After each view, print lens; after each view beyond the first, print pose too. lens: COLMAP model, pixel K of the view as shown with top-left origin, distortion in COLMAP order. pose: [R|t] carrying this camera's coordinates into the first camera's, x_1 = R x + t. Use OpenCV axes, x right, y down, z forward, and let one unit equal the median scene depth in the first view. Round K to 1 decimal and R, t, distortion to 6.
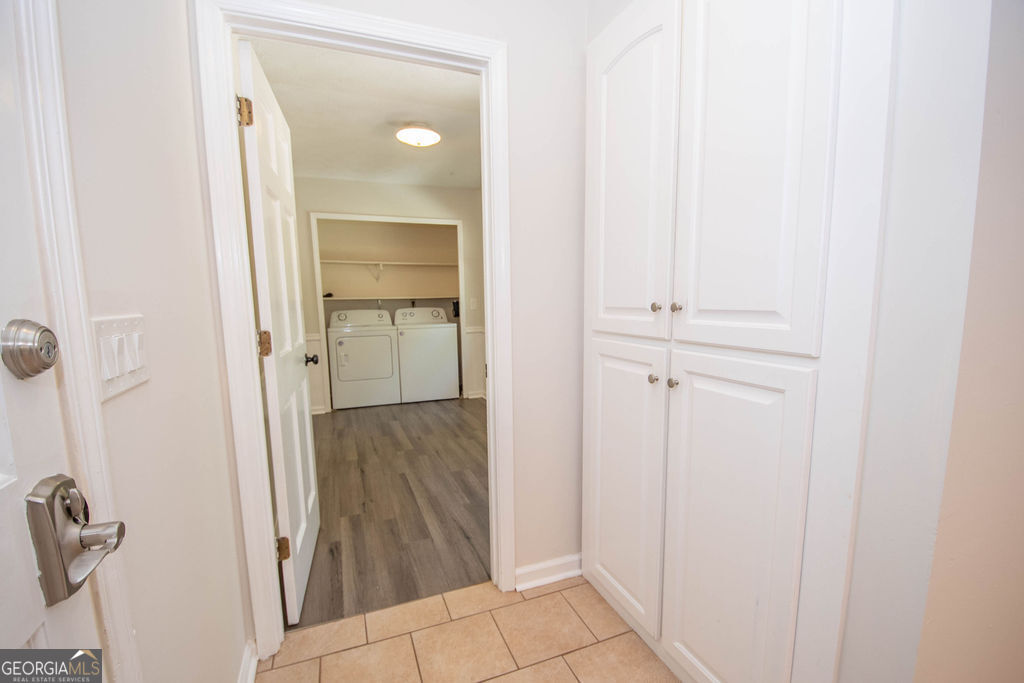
lens RADIAL K [[449.7, 0, 509.6], [0, 449.7, 354.0], [0, 0, 1]] dist [0.013623, -0.020782]
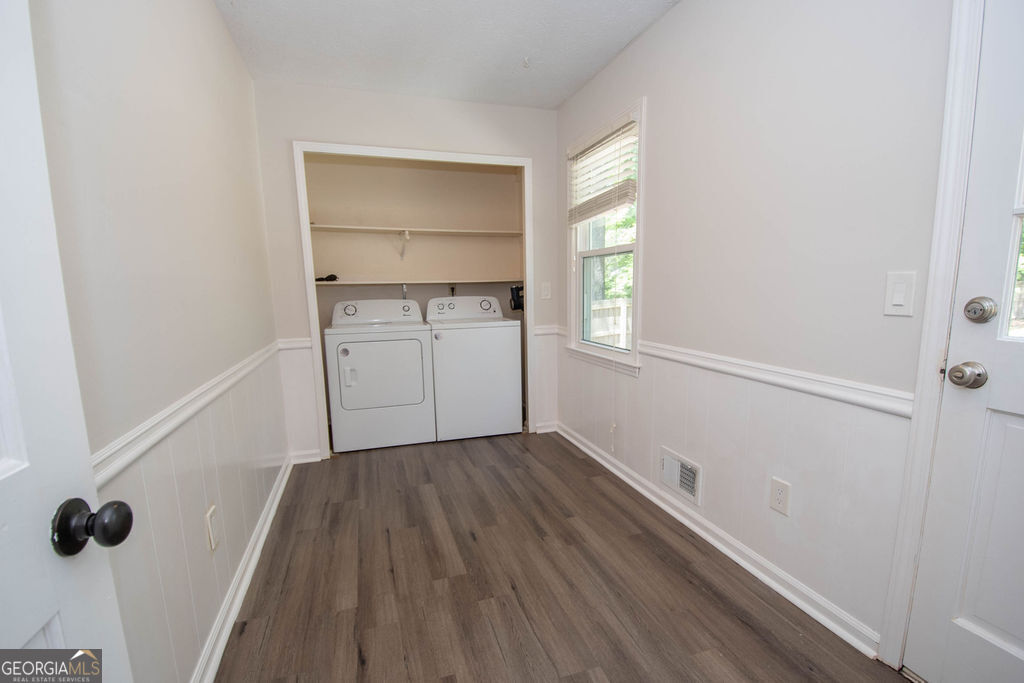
lens RADIAL K [[449.7, 0, 509.6], [0, 449.7, 354.0], [0, 0, 1]] dist [0.013623, -0.020782]
pose [[0.998224, 0.008676, -0.058935, -0.098055], [-0.007096, 0.999612, 0.026951, -0.038254], [0.059146, -0.026485, 0.997898, 0.358683]]
